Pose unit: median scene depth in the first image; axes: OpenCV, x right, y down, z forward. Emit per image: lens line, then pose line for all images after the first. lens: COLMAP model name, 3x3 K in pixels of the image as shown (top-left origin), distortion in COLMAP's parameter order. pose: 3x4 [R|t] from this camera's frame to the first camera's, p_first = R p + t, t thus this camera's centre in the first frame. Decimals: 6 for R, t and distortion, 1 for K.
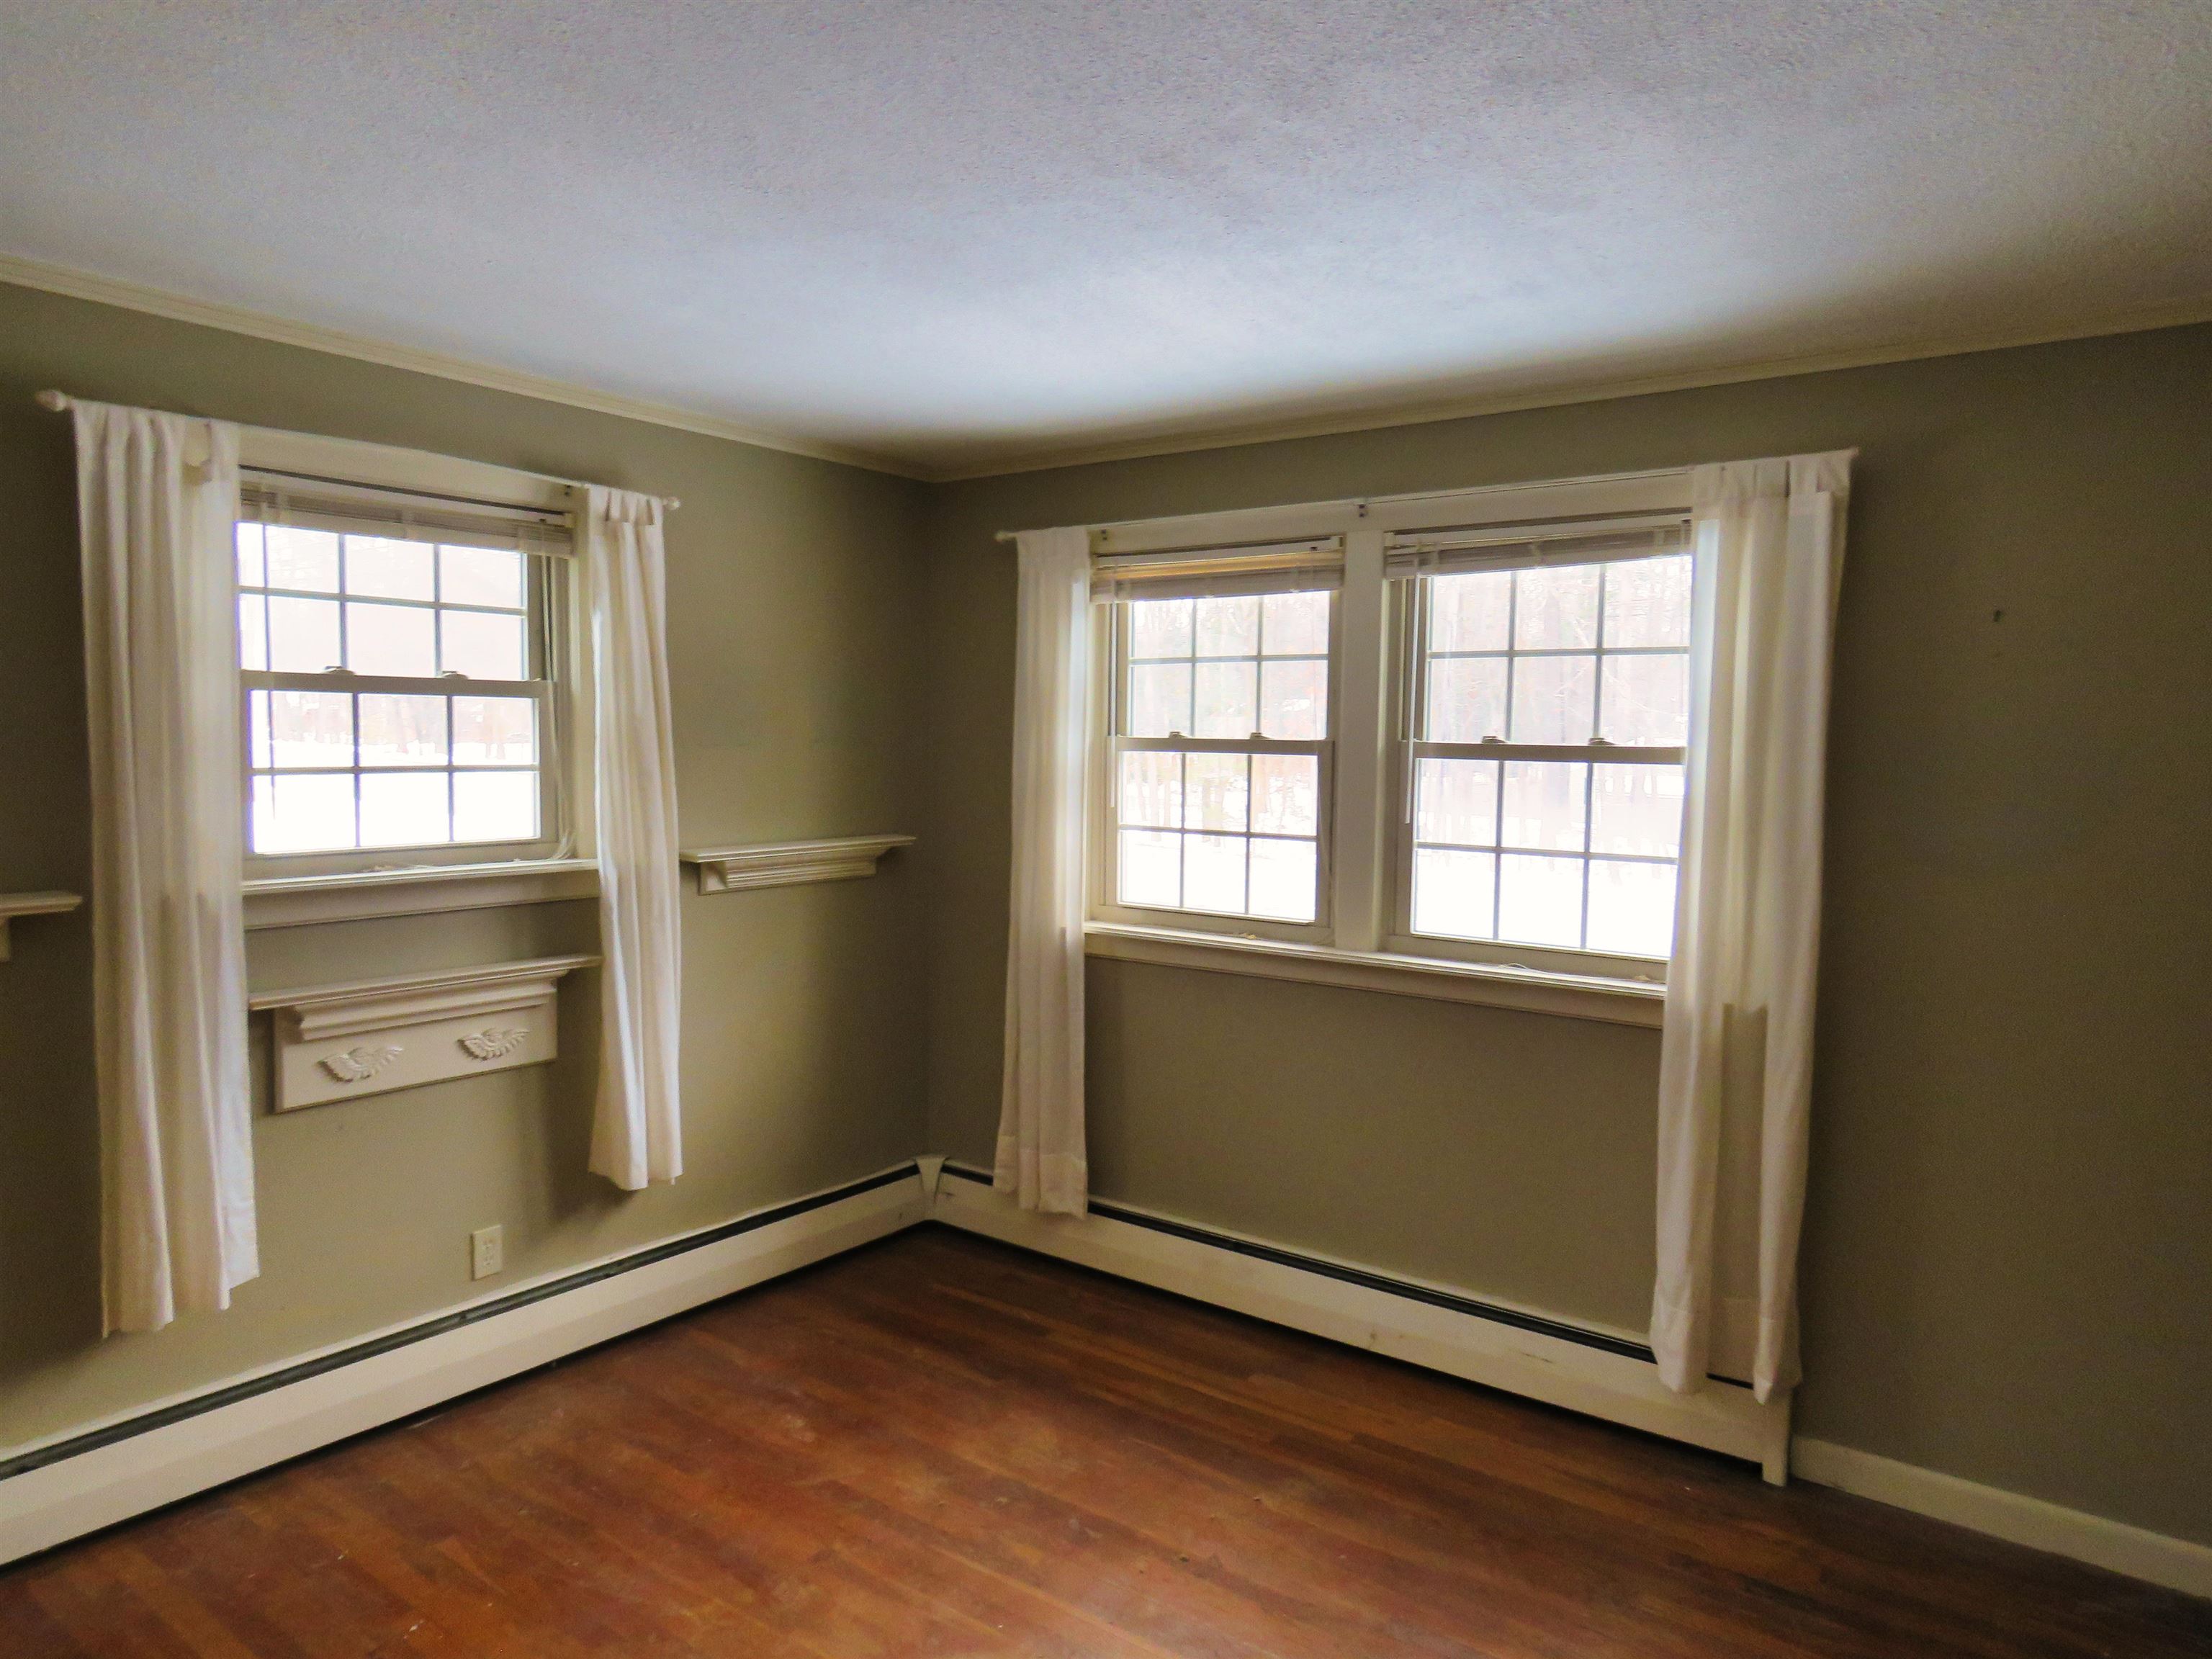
lens RADIAL K [[1418.5, 0, 1106.0], [0, 1418.5, 829.5], [0, 0, 1]] dist [-0.000983, 0.003768]
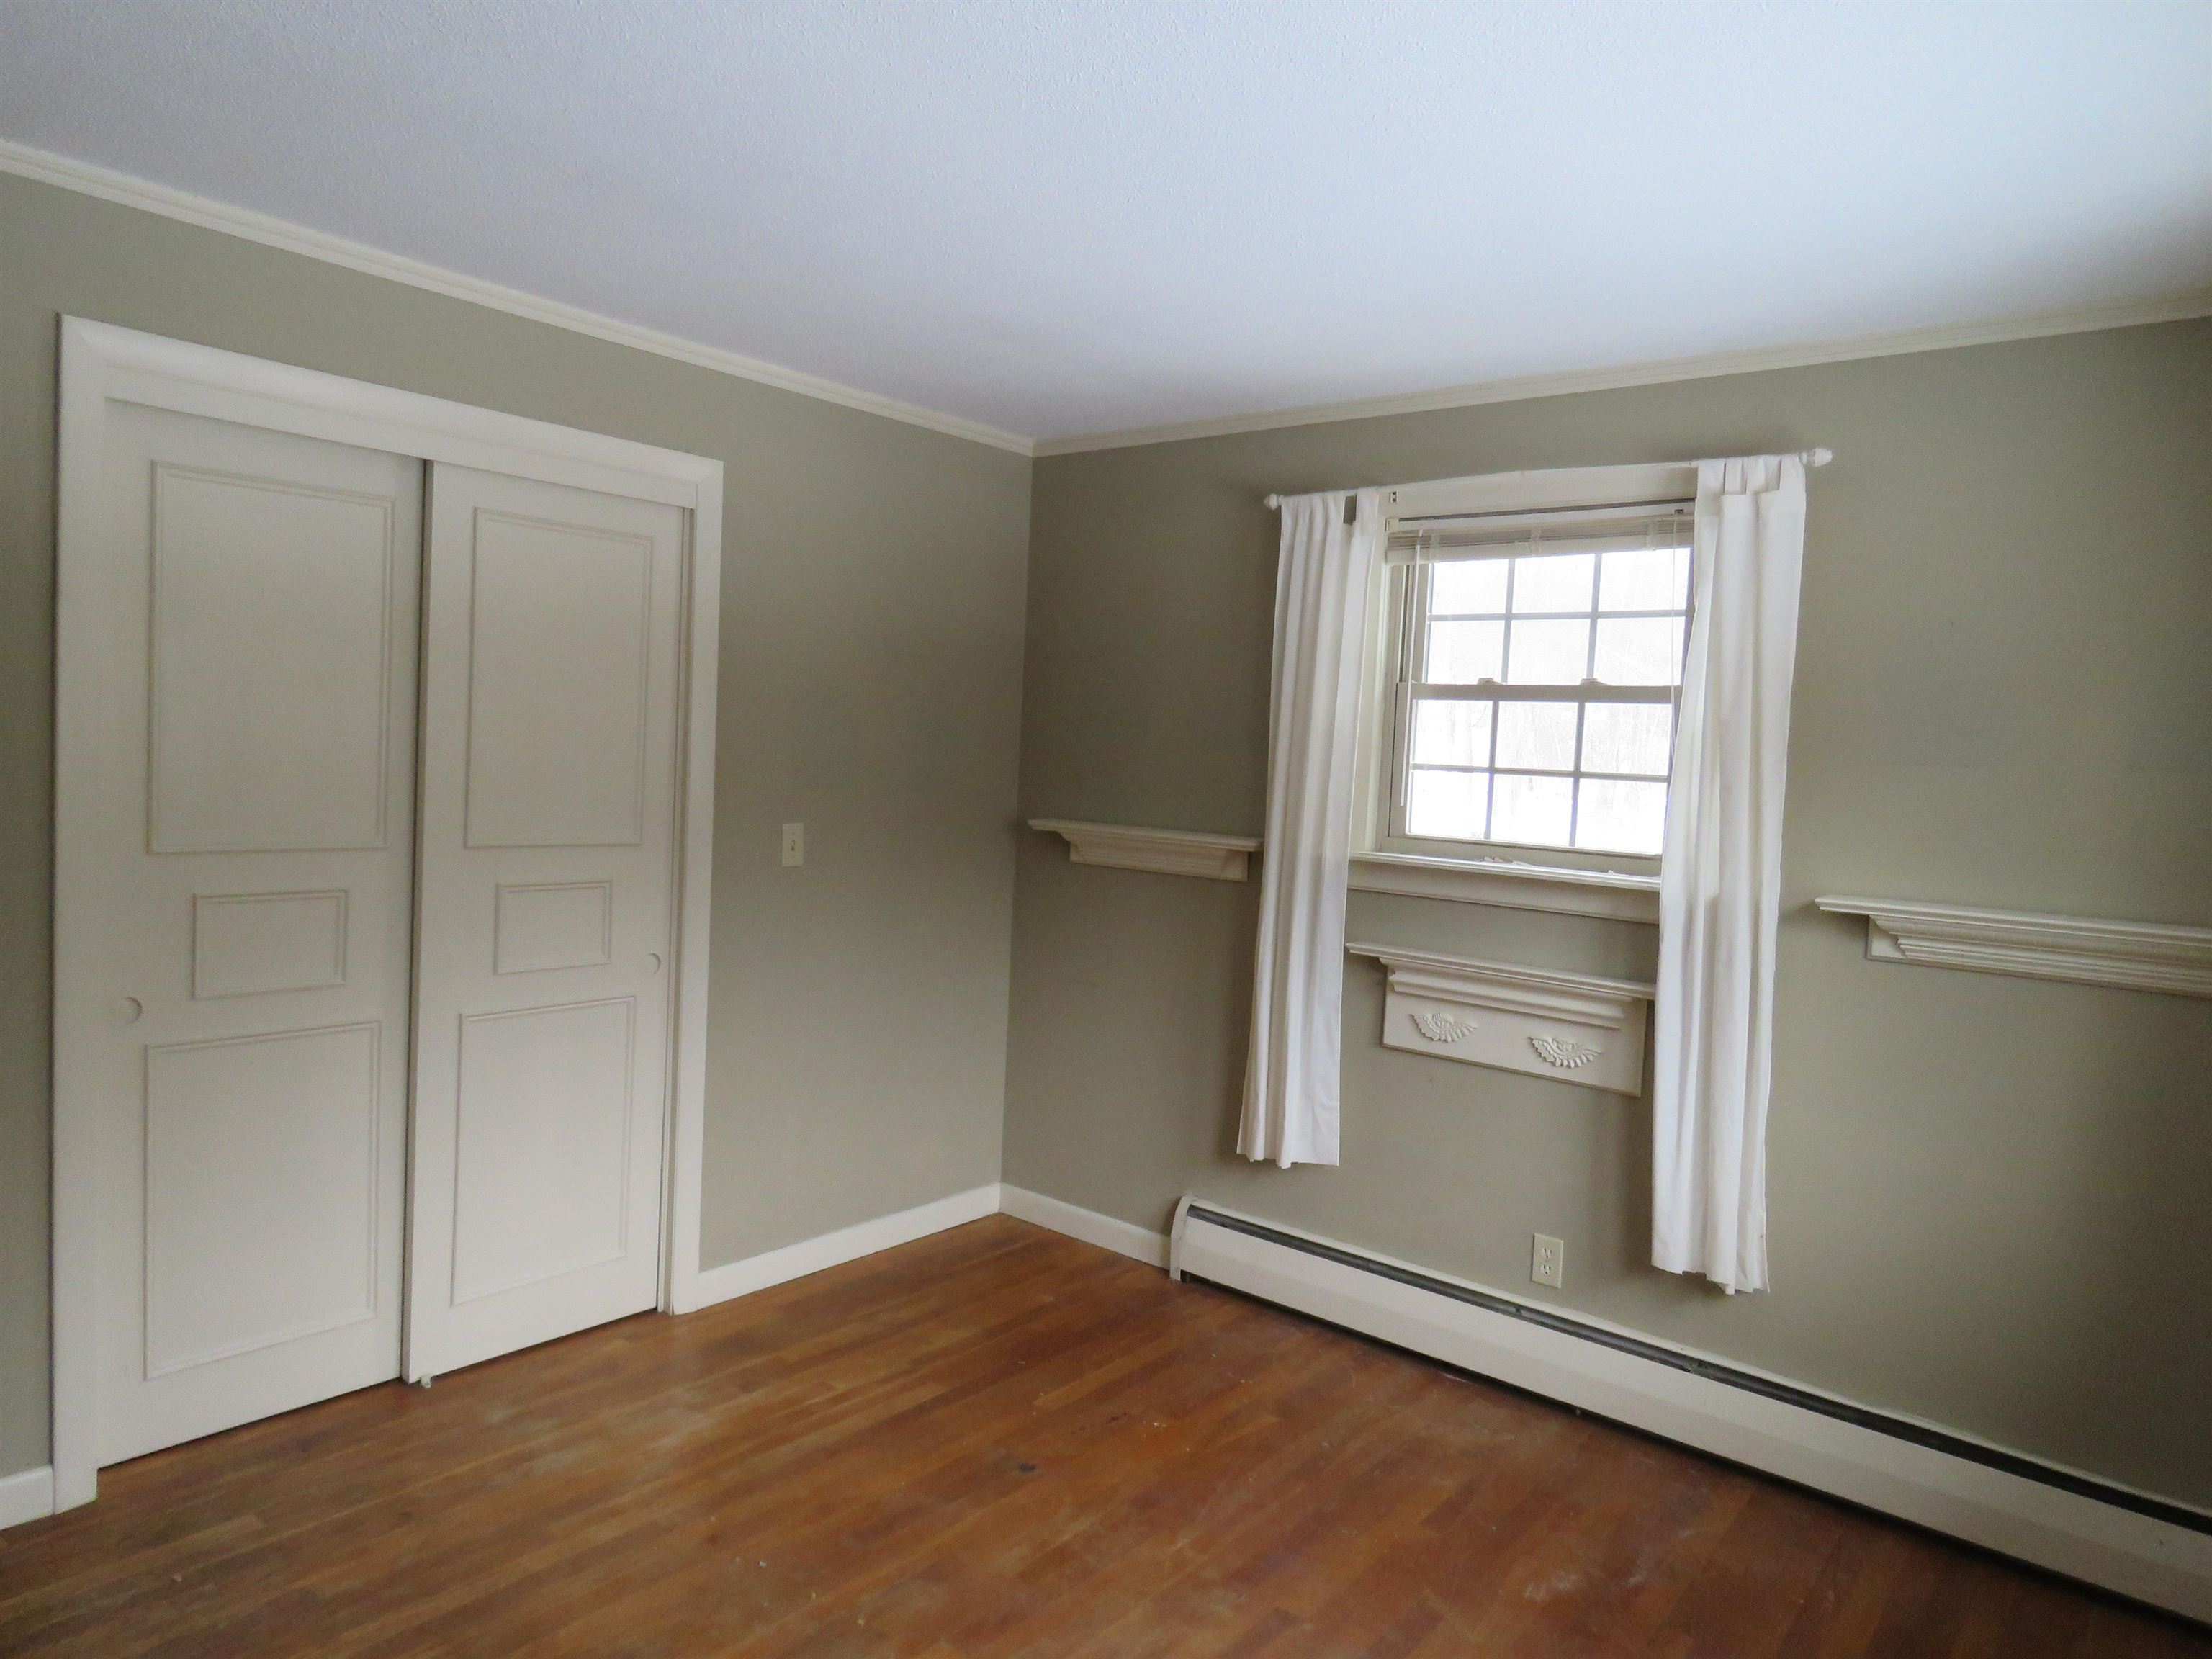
lens RADIAL K [[1418.5, 0, 1106.0], [0, 1418.5, 829.5], [0, 0, 1]] dist [-0.000983, 0.003768]
pose [[-0.043495, 0.045459, -0.998019, 0.529352], [-0.115913, 0.991988, 0.050236, -0.014874], [0.992307, 0.117868, -0.037878, 0.663782]]
